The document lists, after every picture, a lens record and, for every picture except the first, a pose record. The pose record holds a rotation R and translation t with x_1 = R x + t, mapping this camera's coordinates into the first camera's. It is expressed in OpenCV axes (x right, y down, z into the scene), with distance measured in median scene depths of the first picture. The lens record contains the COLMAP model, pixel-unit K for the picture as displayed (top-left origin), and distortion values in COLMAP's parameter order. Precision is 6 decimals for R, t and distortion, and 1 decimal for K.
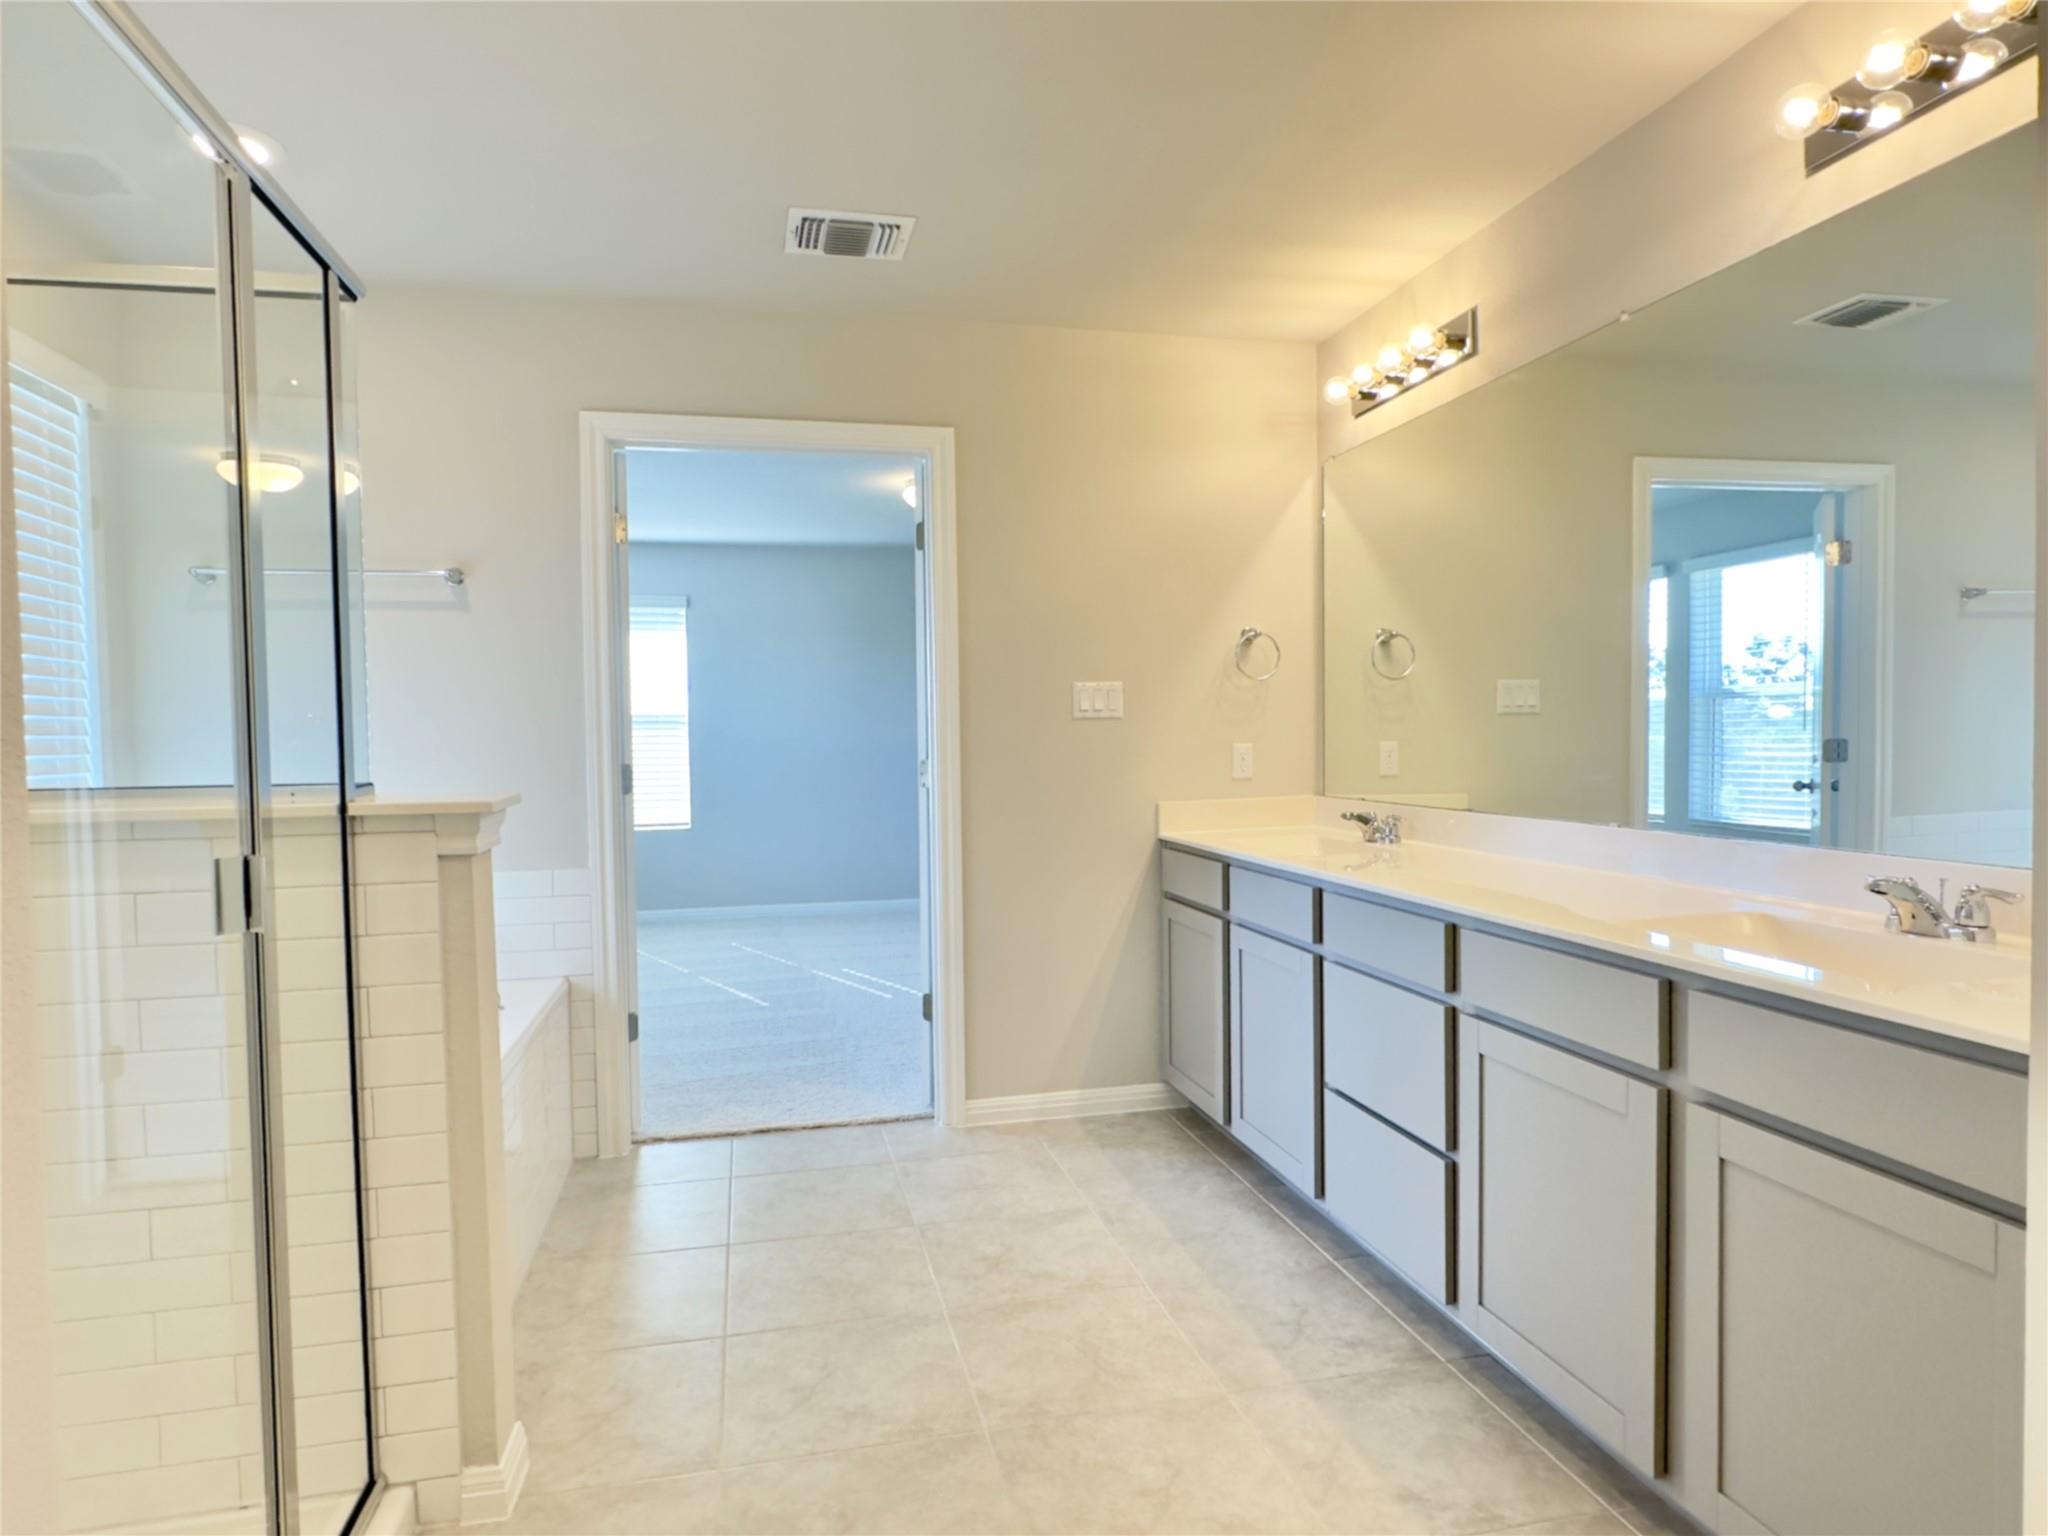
lens RADIAL K [[1190.5, 0, 1024.0], [0, 1190.5, 768.0], [0, 0, 1]] dist [-0.001343, -0.000519]
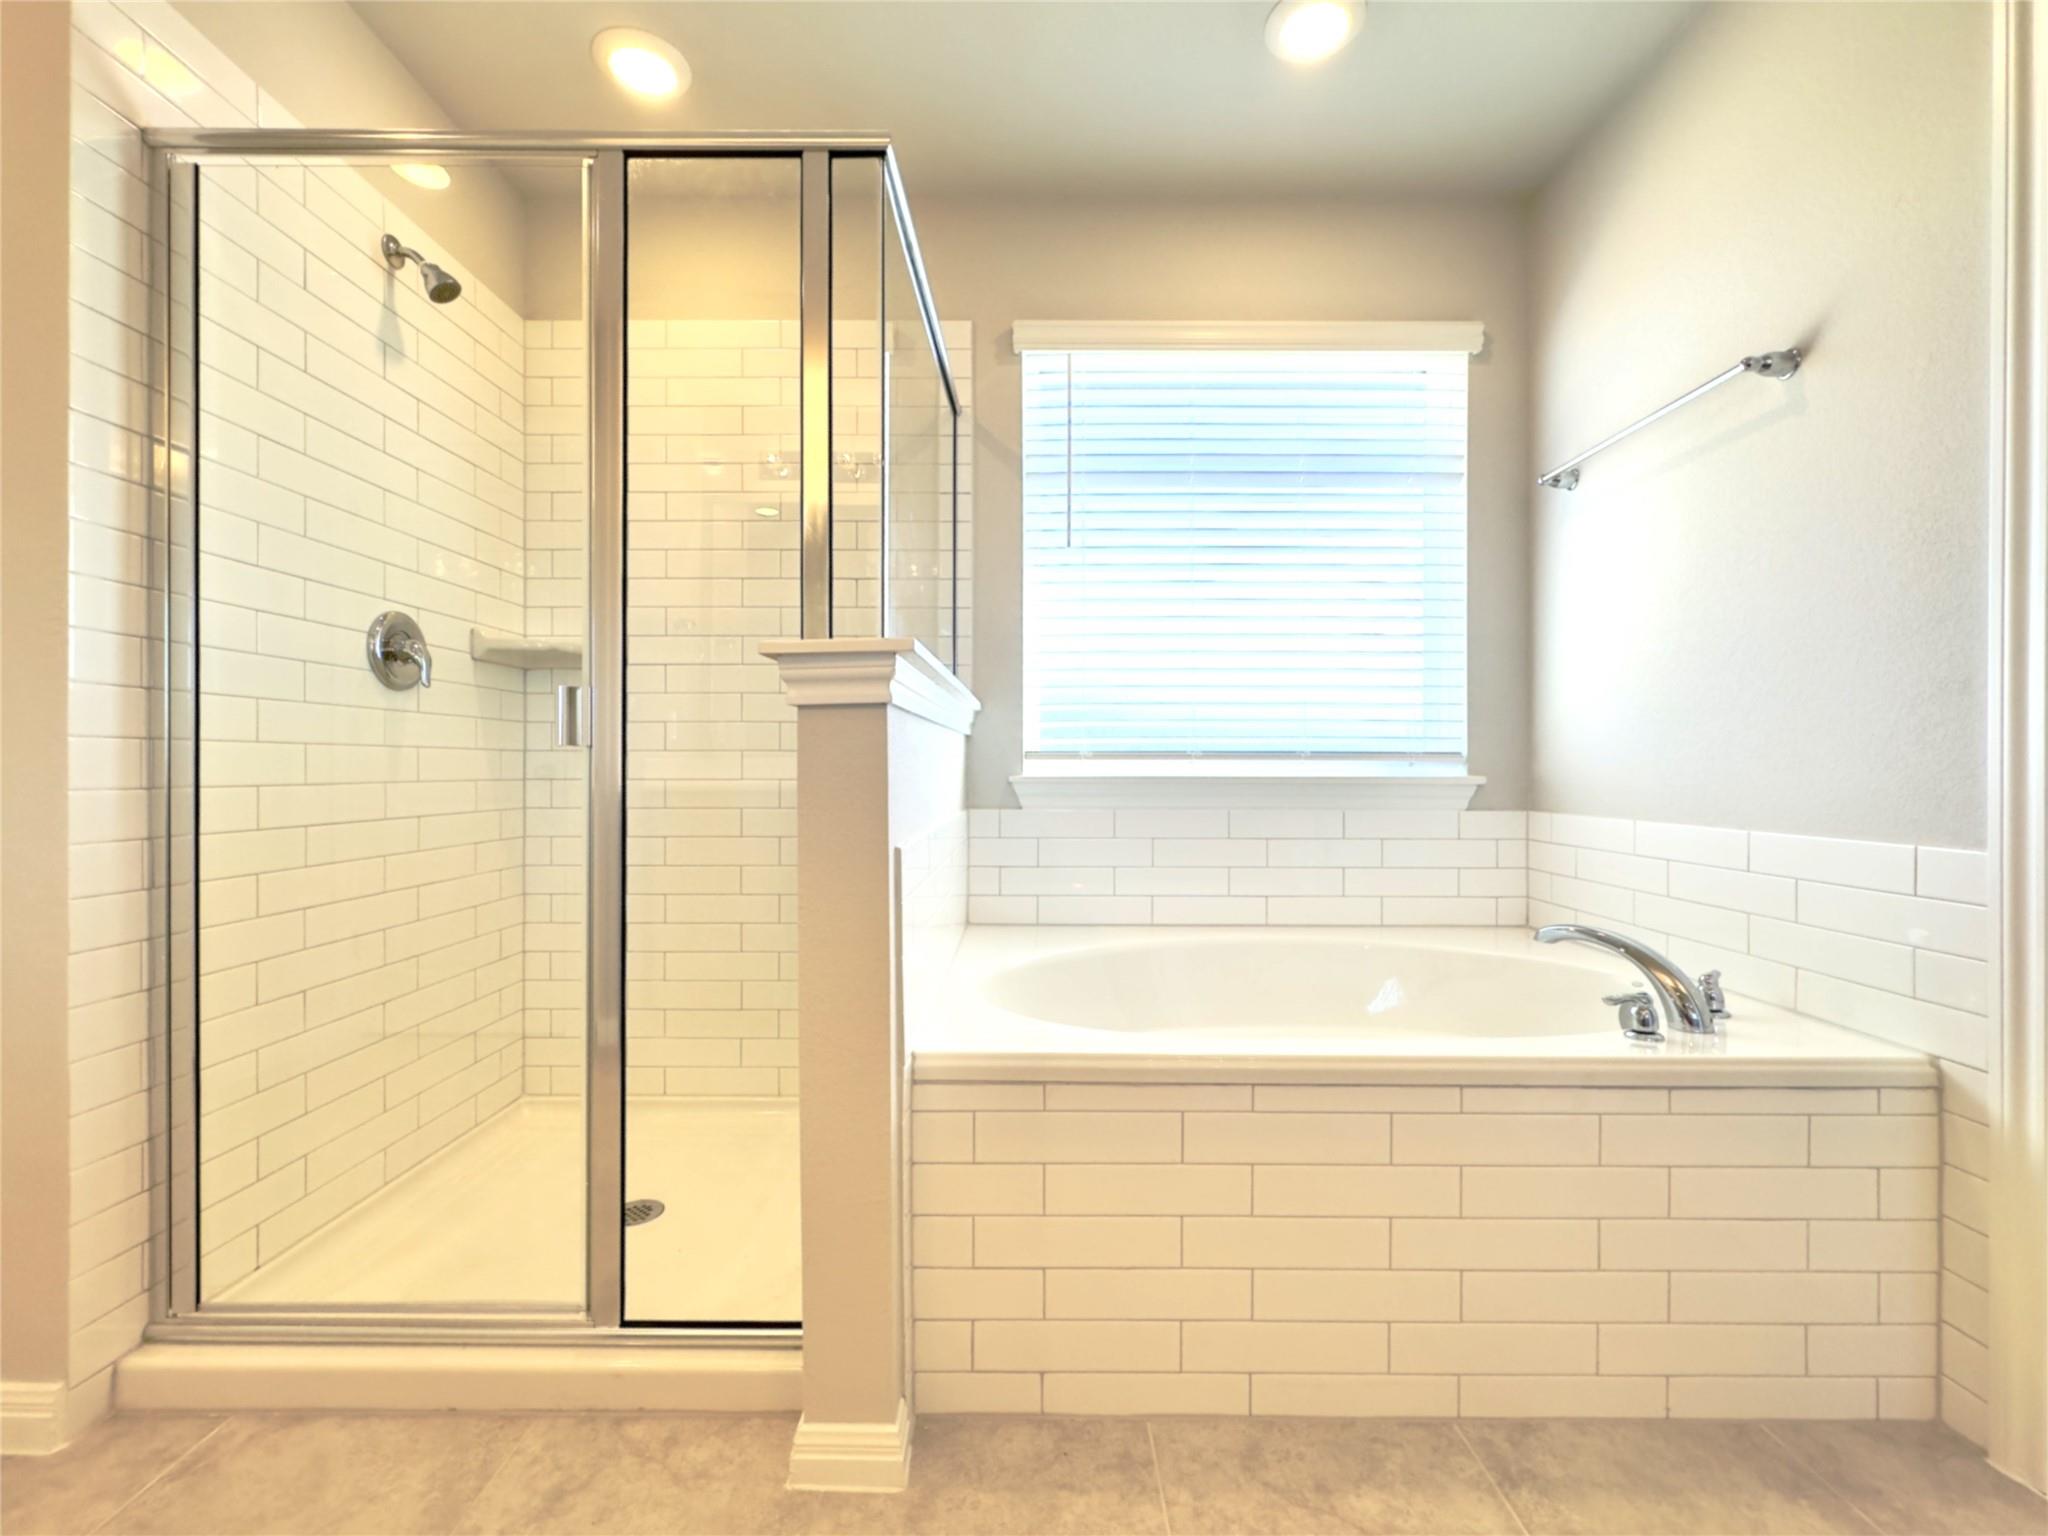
lens RADIAL K [[854.1, 0, 1024.0], [0, 854.1, 768.0], [0, 0, 1]] dist [0.000487, 0.000141]
pose [[-0.219751, 0.016765, -0.975412, 0.089259], [-0.035374, 0.999058, 0.025141, 0.085569], [0.974915, 0.040029, -0.218950, 1.064777]]
